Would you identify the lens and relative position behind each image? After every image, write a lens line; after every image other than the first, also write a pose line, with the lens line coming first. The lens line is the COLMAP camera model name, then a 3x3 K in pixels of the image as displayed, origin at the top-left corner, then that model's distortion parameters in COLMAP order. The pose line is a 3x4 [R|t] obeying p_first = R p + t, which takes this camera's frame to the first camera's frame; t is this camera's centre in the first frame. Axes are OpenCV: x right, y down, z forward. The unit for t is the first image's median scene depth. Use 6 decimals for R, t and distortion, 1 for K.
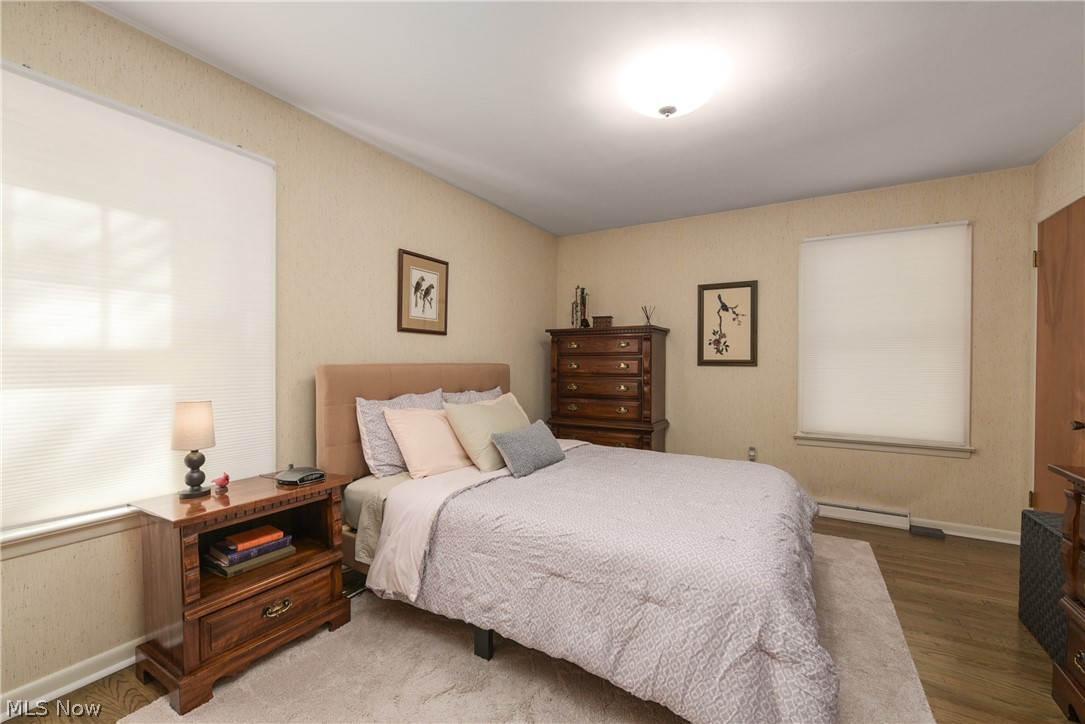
lens RADIAL K [[457.5, 0, 542.5], [0, 457.5, 362.0], [0, 0, 1]] dist [0.000343, 0.000040]
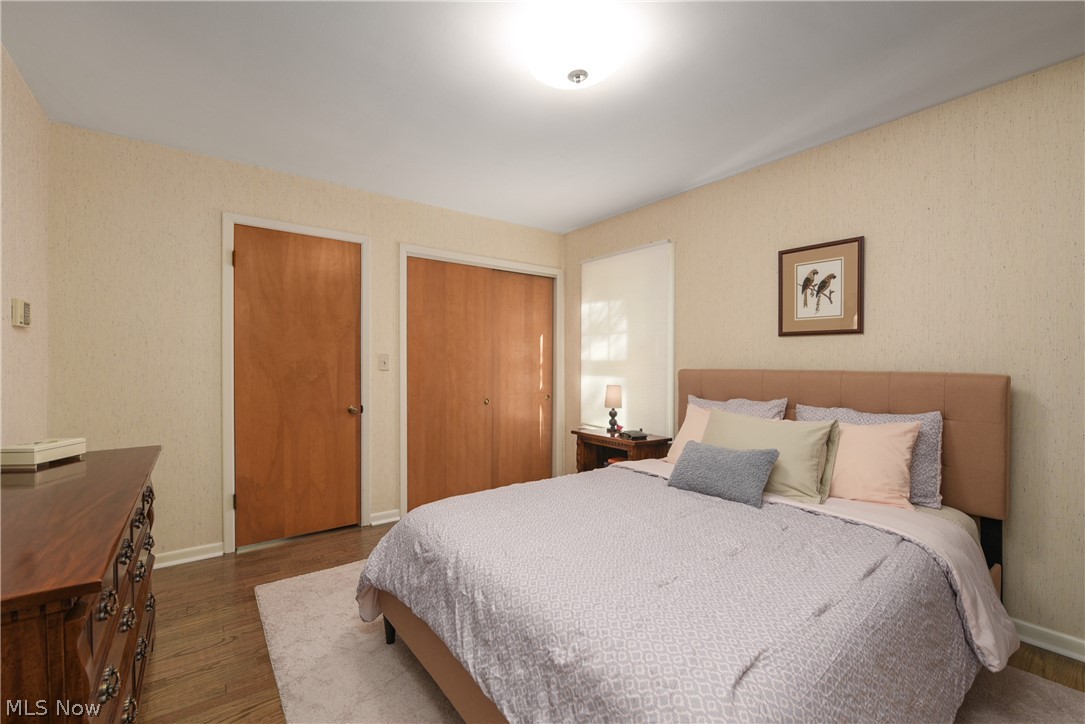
lens RADIAL K [[457.5, 0, 542.5], [0, 457.5, 362.0], [0, 0, 1]] dist [0.000343, 0.000040]
pose [[-0.378997, 0.000174, -0.925398, 0.748690], [-0.003920, 0.999991, 0.001794, -0.012006], [0.925390, 0.004308, -0.378993, 0.871144]]
